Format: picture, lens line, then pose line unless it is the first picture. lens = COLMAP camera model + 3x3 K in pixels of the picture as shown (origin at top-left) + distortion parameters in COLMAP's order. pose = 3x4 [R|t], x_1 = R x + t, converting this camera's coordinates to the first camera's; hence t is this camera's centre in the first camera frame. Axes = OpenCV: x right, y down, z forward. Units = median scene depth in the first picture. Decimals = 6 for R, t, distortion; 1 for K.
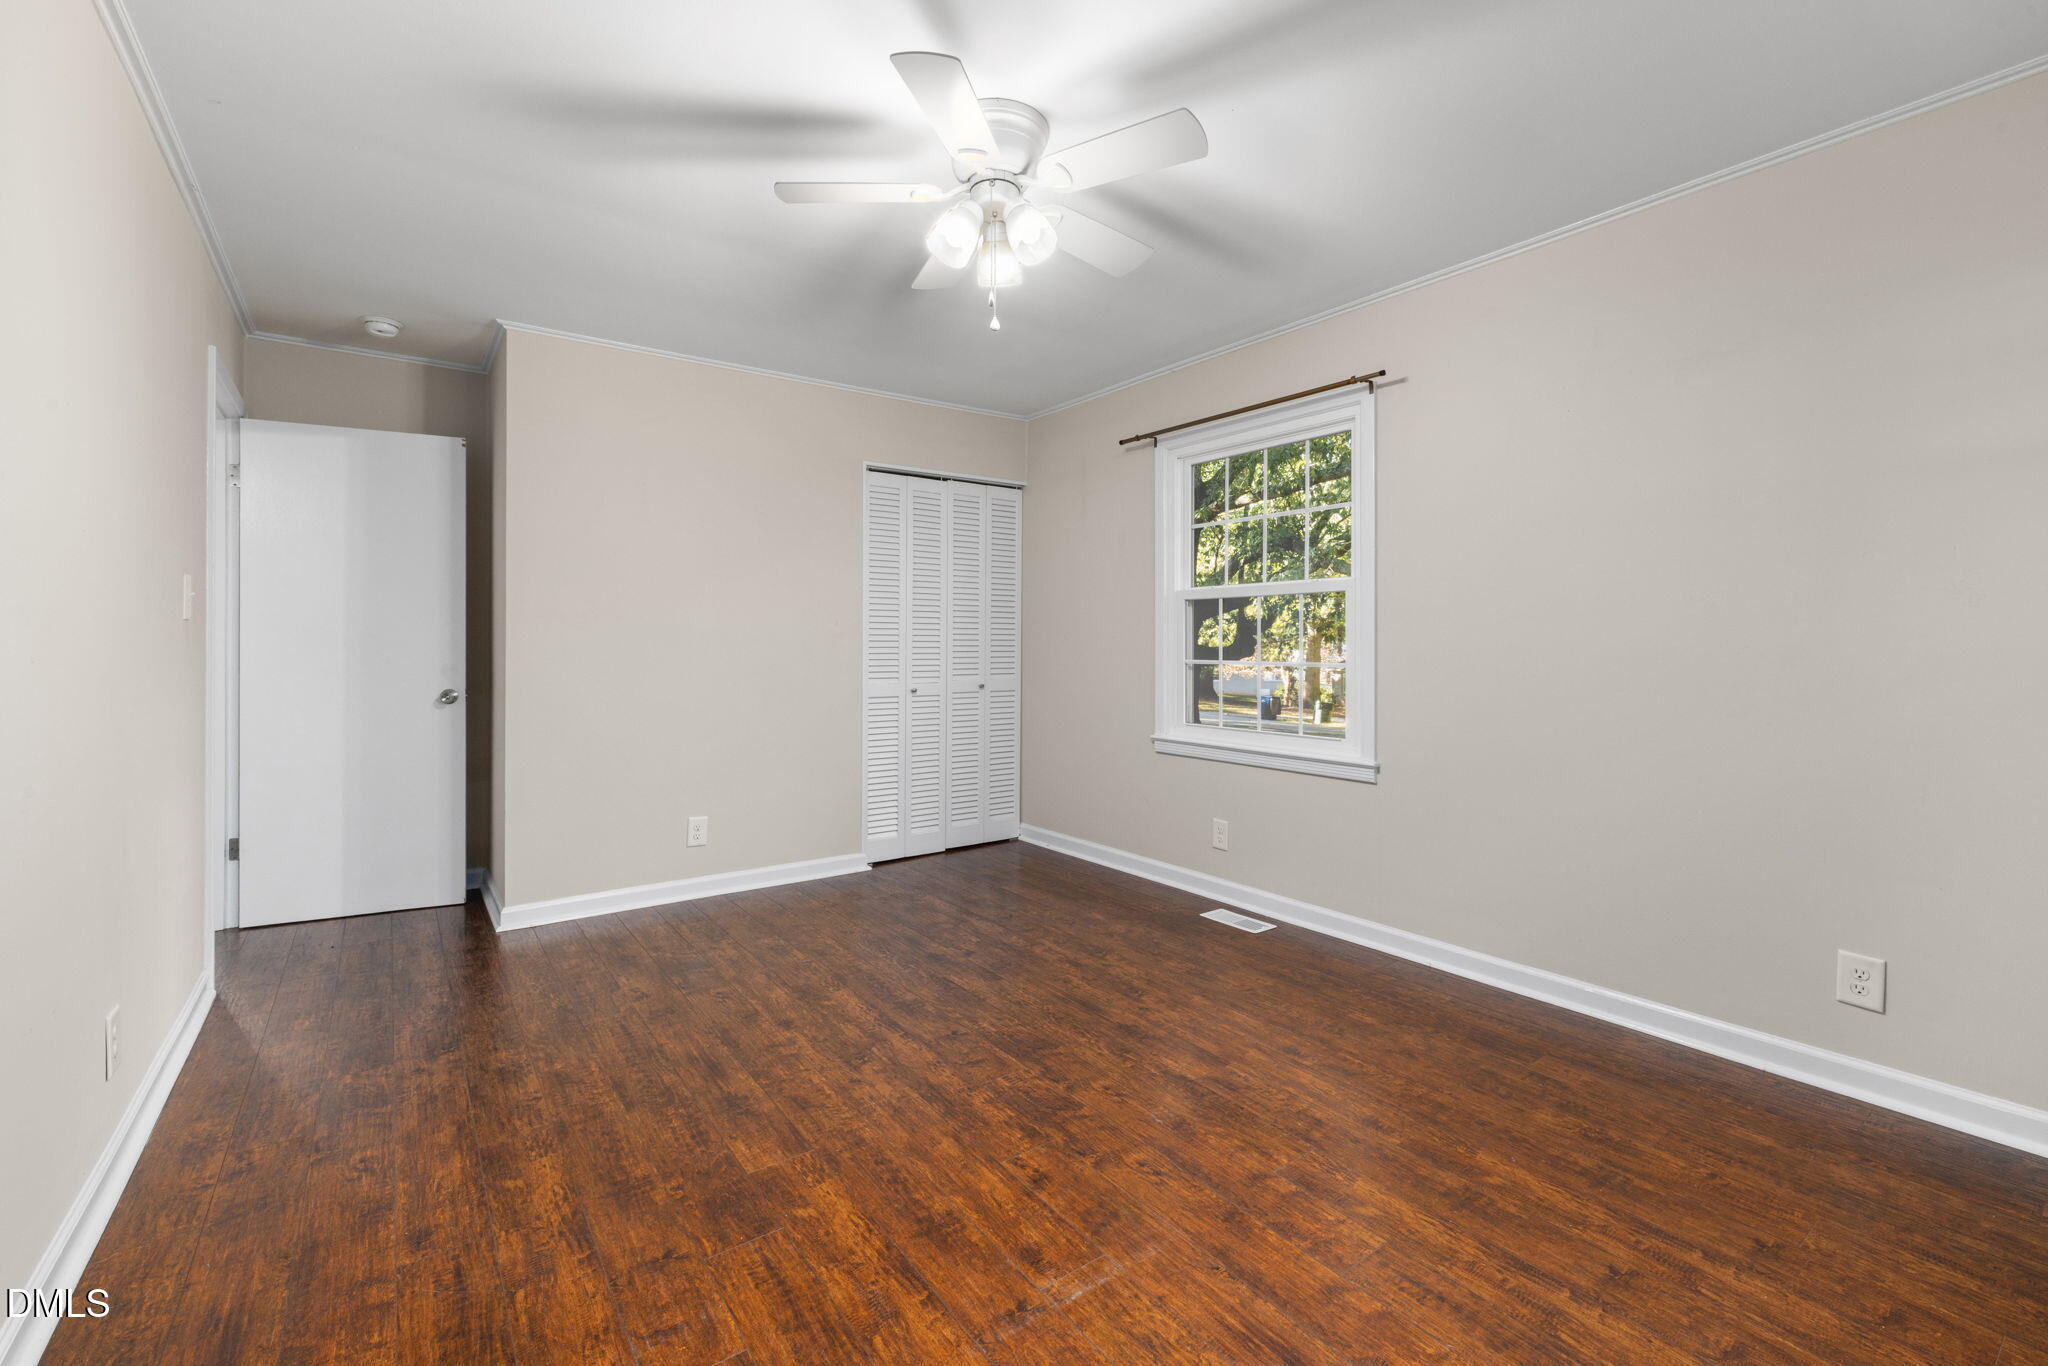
lens RADIAL K [[865.0, 0, 1002.5], [0, 865.0, 639.7], [0, 0, 1]] dist [-0.003484, 0.000617]
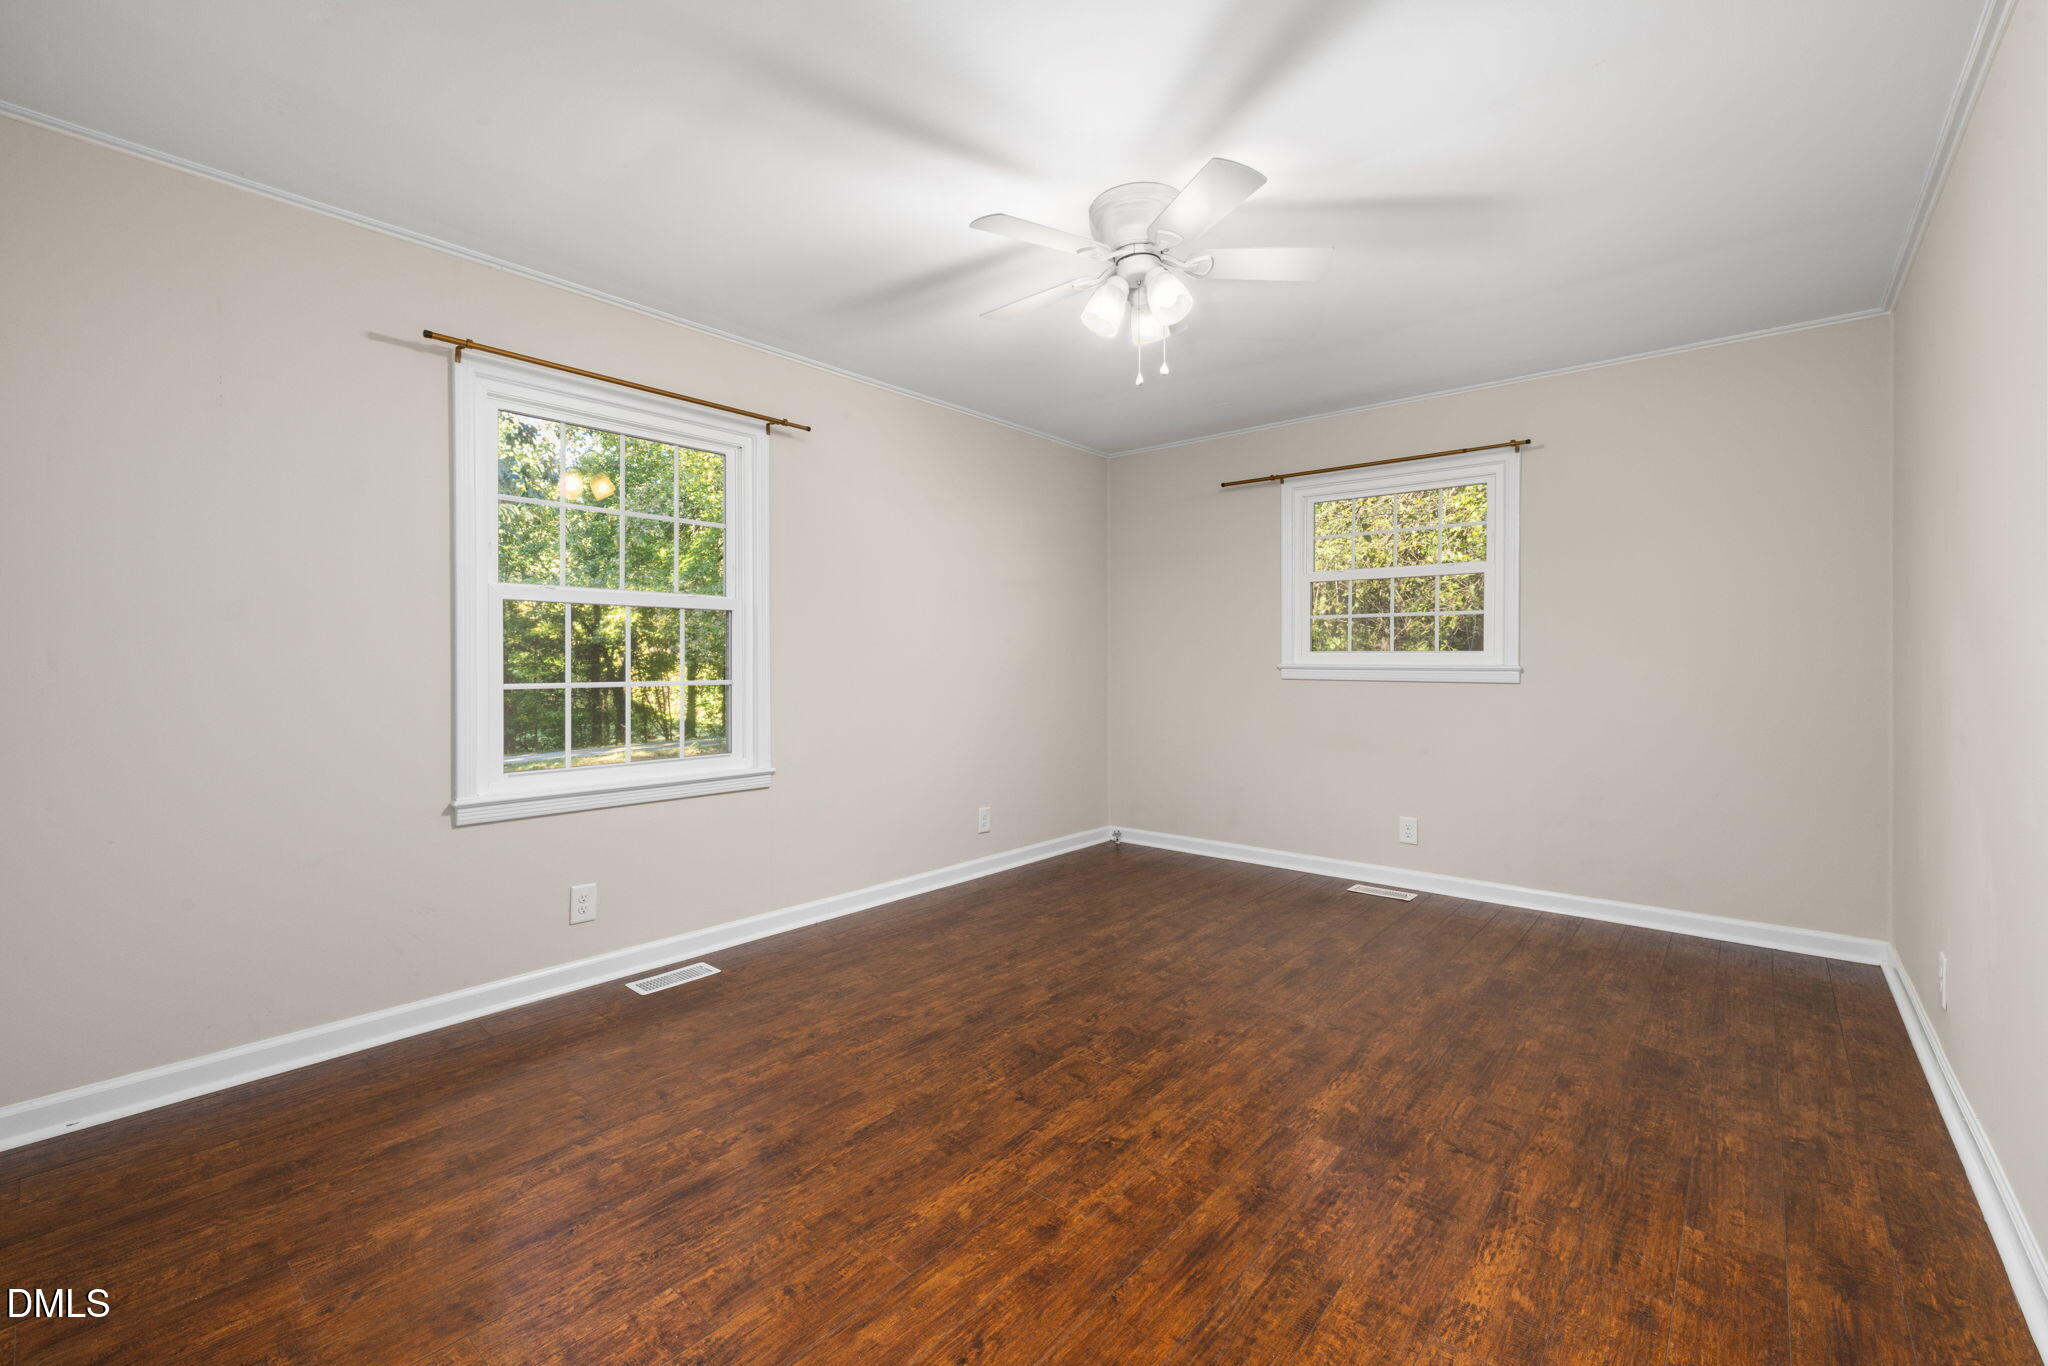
lens RADIAL K [[865.0, 0, 1015.9], [0, 865.0, 673.7], [0, 0, 1]] dist [-0.003484, 0.000617]
pose [[-0.242338, -0.014048, 0.970090, -1.080310], [-0.001883, 0.999900, 0.014009, 0.008377], [-0.970190, 0.001568, -0.242340, 1.449059]]
